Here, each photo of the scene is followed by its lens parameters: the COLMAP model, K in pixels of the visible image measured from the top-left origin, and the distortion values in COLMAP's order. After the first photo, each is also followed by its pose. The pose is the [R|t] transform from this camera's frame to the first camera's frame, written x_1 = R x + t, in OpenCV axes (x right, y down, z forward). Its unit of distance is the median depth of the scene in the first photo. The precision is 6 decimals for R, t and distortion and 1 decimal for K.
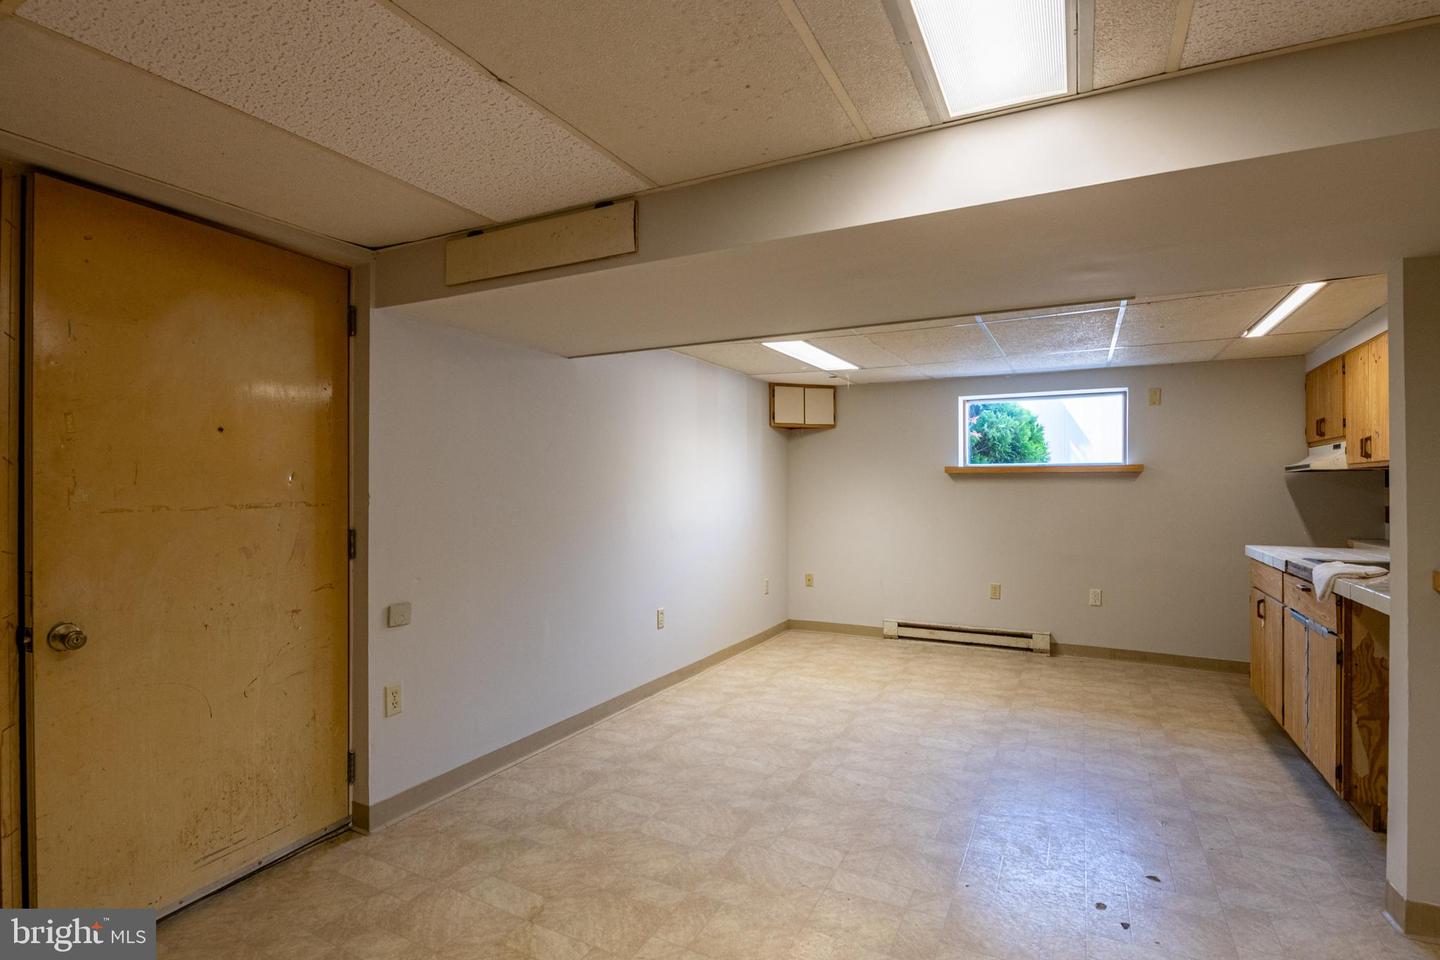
lens RADIAL K [[709.0, 0, 691.8], [0, 709.0, 479.4], [0, 0, 1]] dist [-0.010043, -0.006655]
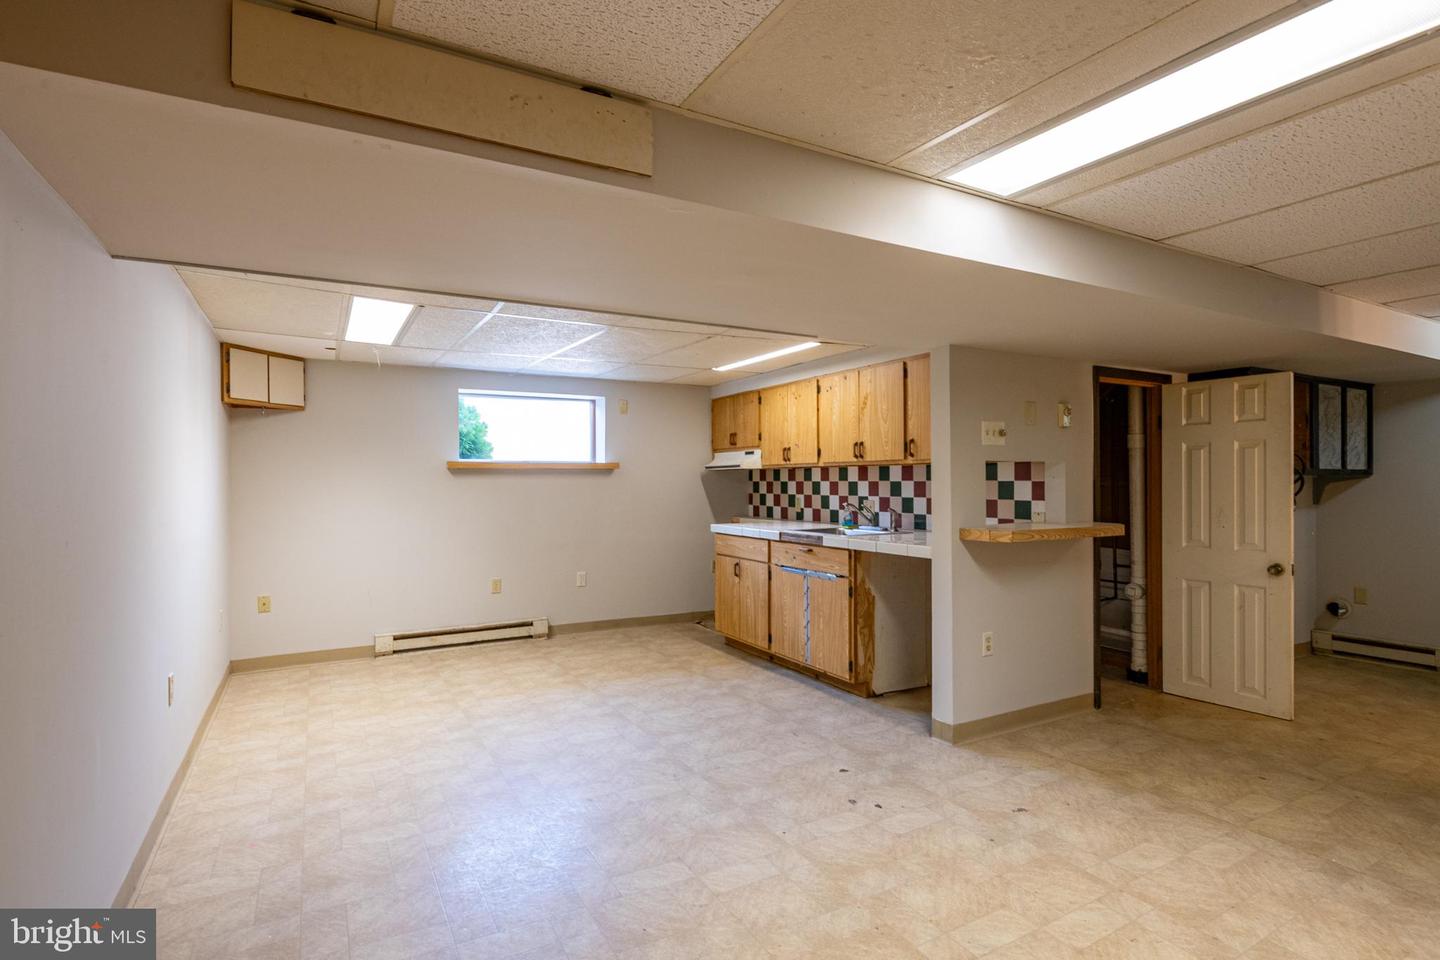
lens RADIAL K [[709.0, 0, 715.5], [0, 709.0, 479.8], [0, 0, 1]] dist [-0.010043, -0.006655]
pose [[0.534620, -0.003081, 0.845087, -0.340767], [-0.002875, 0.999981, 0.005464, 0.000918], [-0.845088, -0.005350, 0.534601, 0.262135]]
